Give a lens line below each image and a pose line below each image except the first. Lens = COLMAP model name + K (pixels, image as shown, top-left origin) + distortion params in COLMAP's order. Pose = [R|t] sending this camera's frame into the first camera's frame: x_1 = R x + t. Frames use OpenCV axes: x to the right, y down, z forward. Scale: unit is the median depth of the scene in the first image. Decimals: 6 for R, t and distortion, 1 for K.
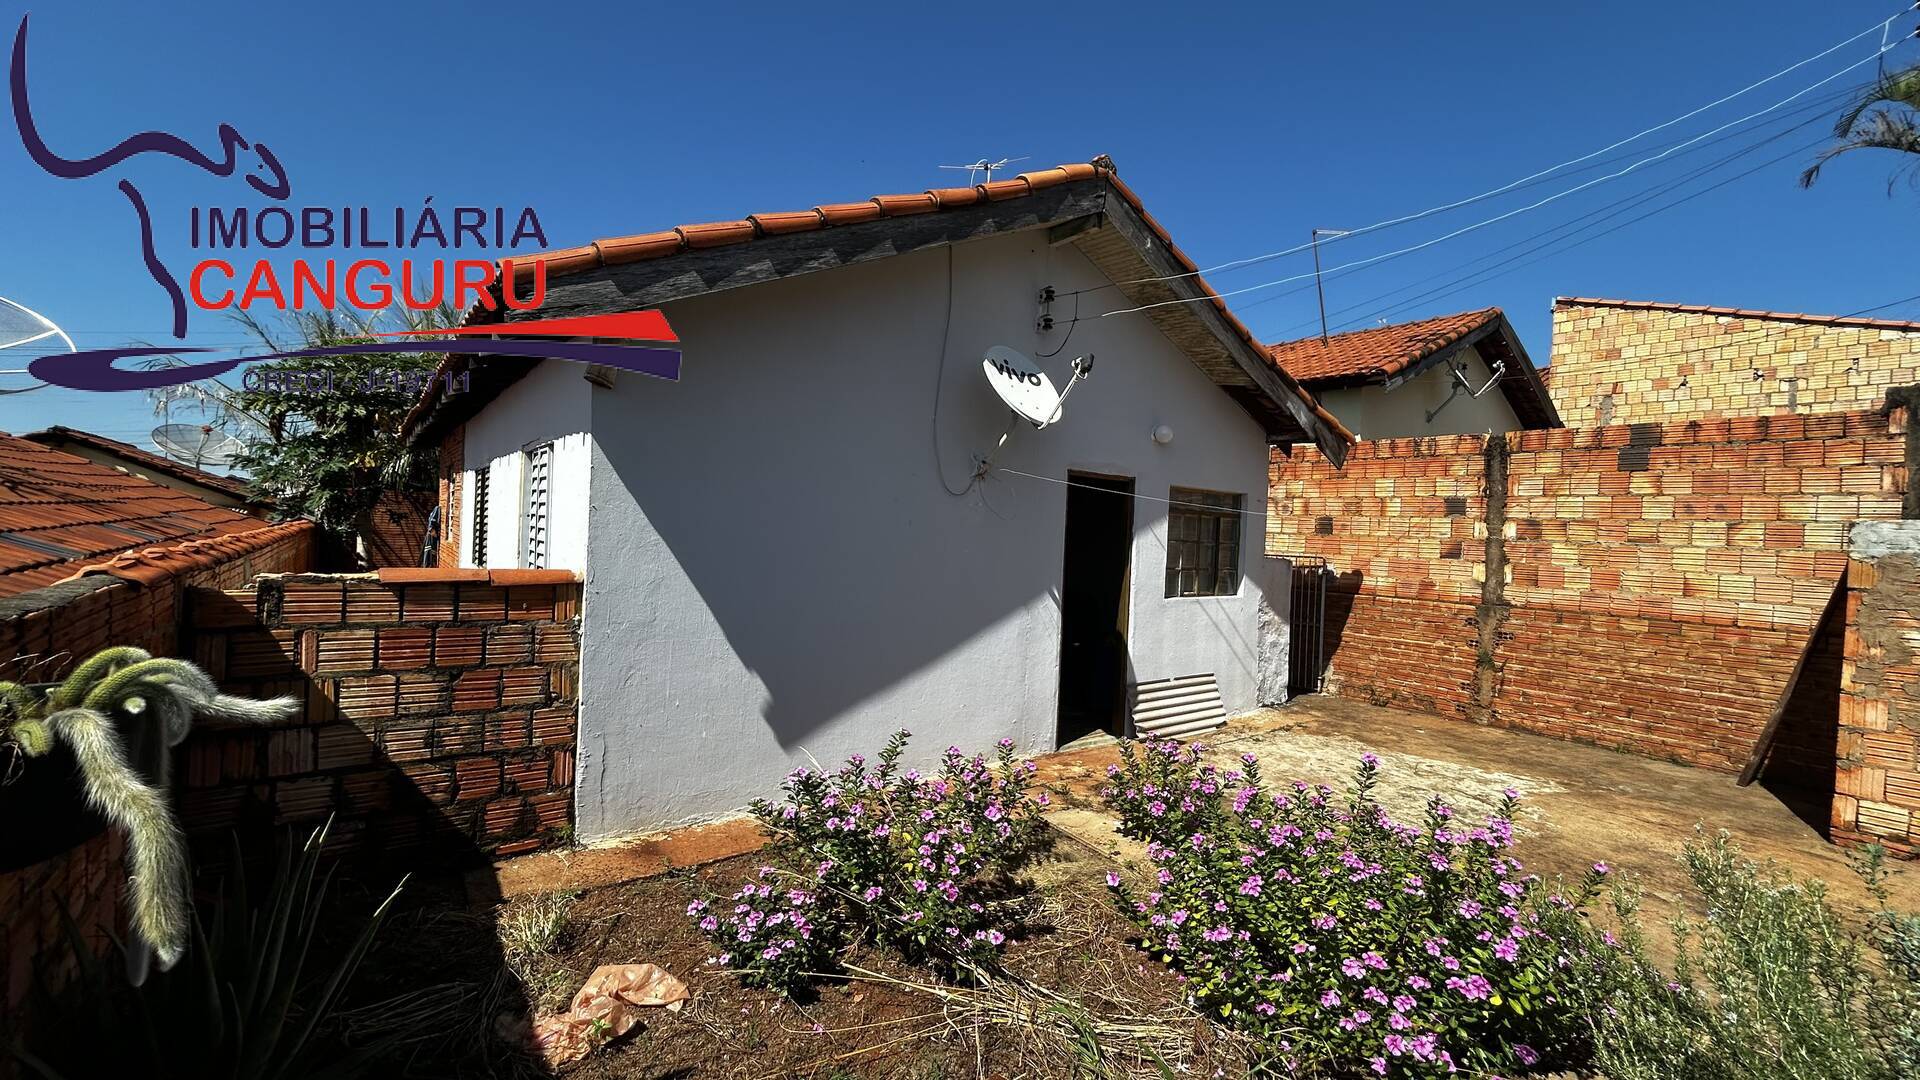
lens RADIAL K [[774.7, 0, 960.0], [0, 774.7, 540.0], [0, 0, 1]] dist [-0.009310, -0.000157]
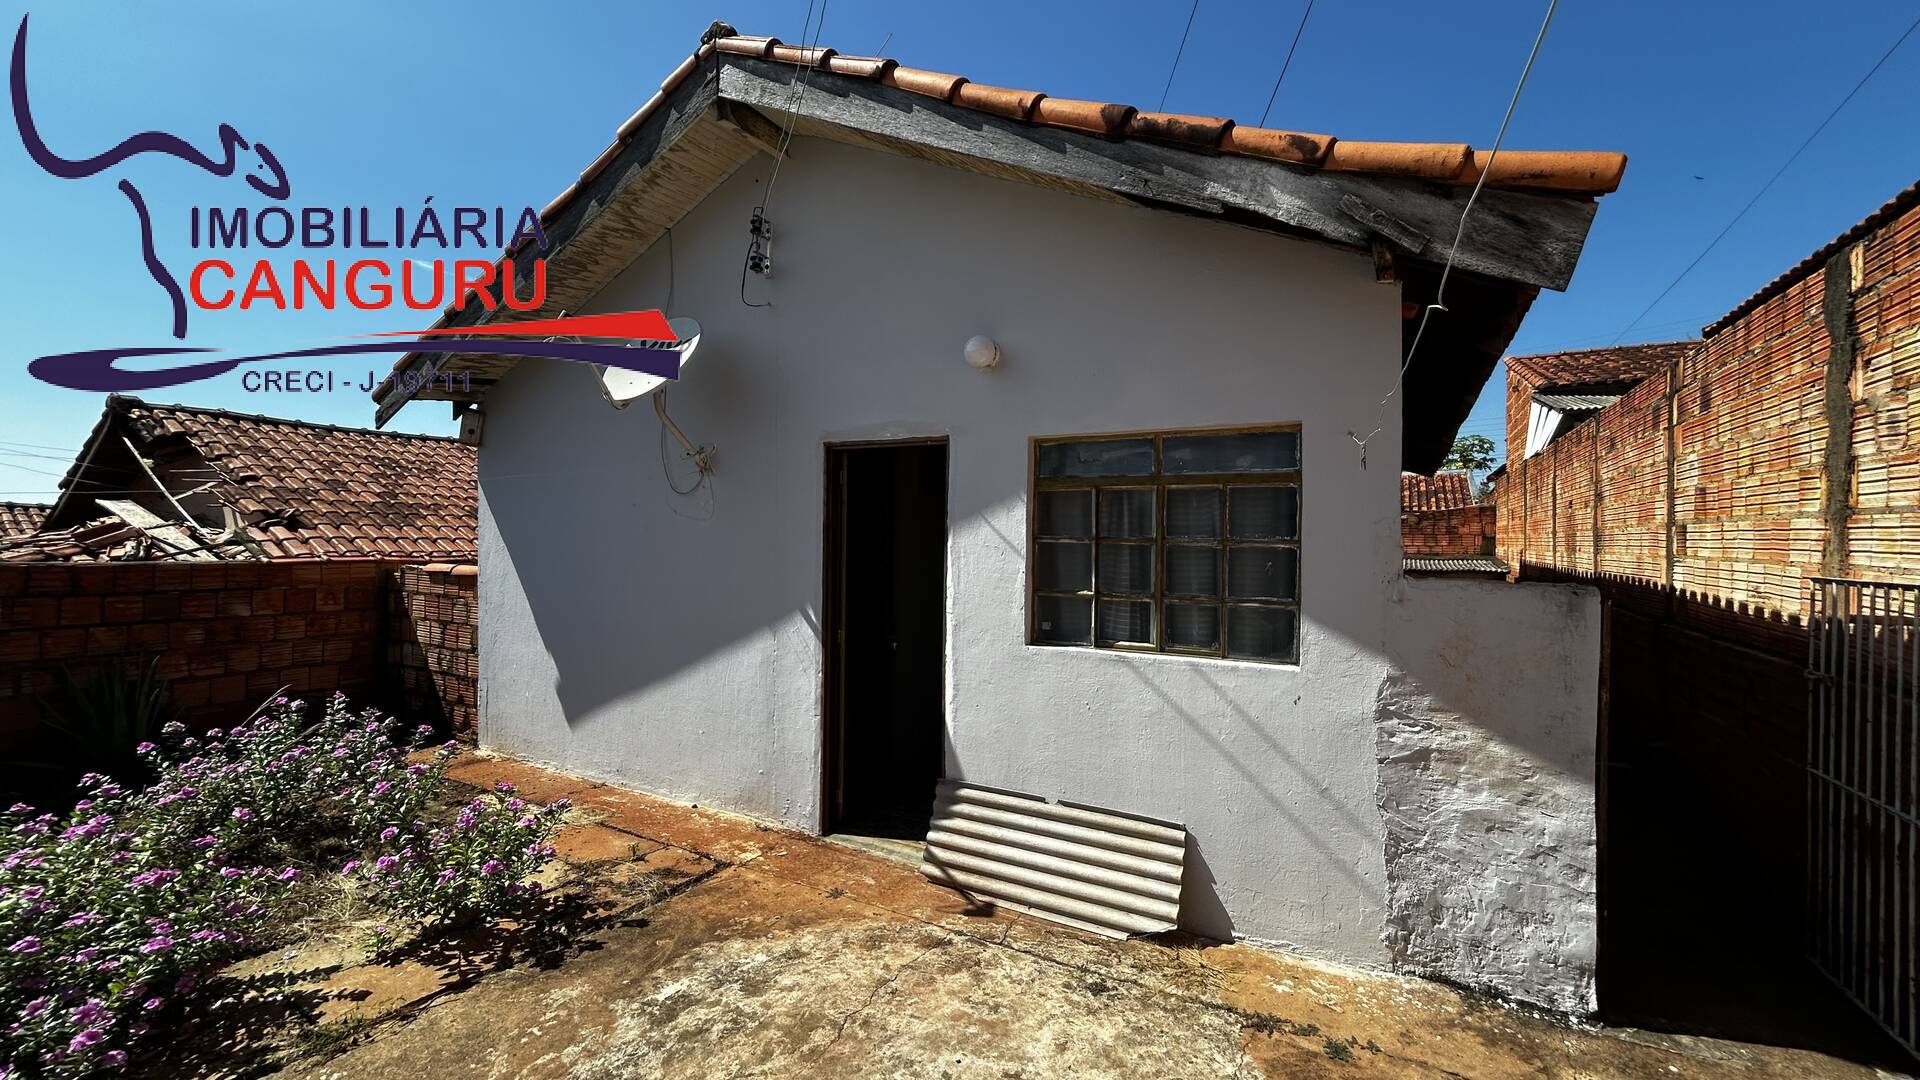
lens RADIAL K [[774.7, 0, 960.0], [0, 774.7, 540.0], [0, 0, 1]] dist [-0.009310, -0.000157]
pose [[0.394117, -0.032323, -0.918492, 0.780868], [-0.005112, 0.999289, -0.037359, 0.023112], [0.919046, 0.019419, 0.393672, 0.769746]]
